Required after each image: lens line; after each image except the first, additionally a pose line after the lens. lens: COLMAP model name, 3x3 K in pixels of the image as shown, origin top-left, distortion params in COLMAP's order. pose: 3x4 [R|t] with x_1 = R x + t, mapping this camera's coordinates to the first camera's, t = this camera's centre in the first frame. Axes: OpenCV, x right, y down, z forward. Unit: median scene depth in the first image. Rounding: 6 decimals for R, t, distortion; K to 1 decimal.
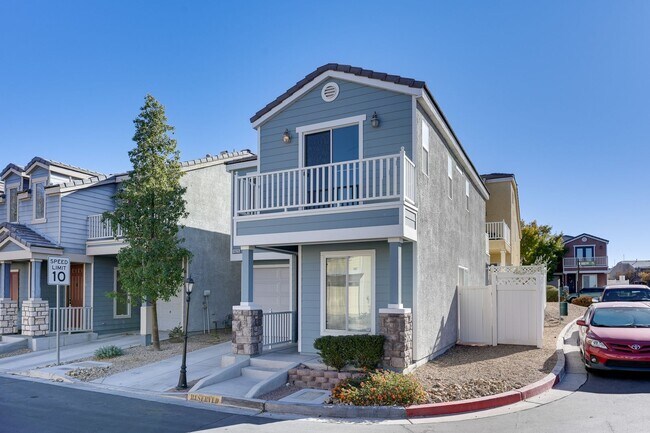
lens RADIAL K [[309.7, 0, 325.3], [0, 309.7, 215.3], [0, 0, 1]] dist [-0.001627, 0.000778]
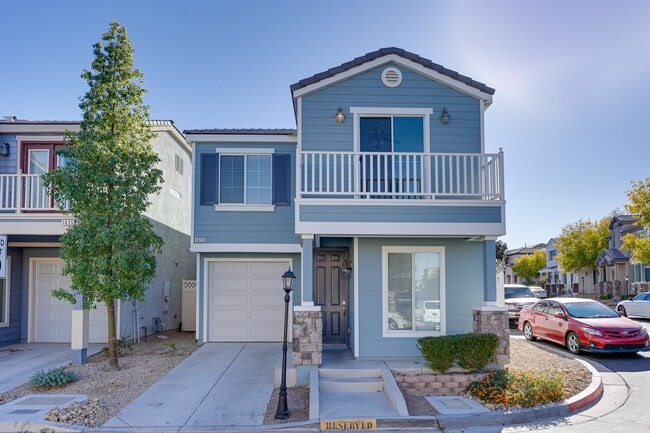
lens RADIAL K [[317.5, 0, 325.0], [0, 317.5, 206.9], [0, 0, 1]] dist [-0.003371, 0.000179]
pose [[0.932724, 0.090777, 0.348978, -0.483503], [-0.086384, 0.995864, -0.028165, 0.041303], [-0.350091, -0.003876, 0.936708, 0.164801]]
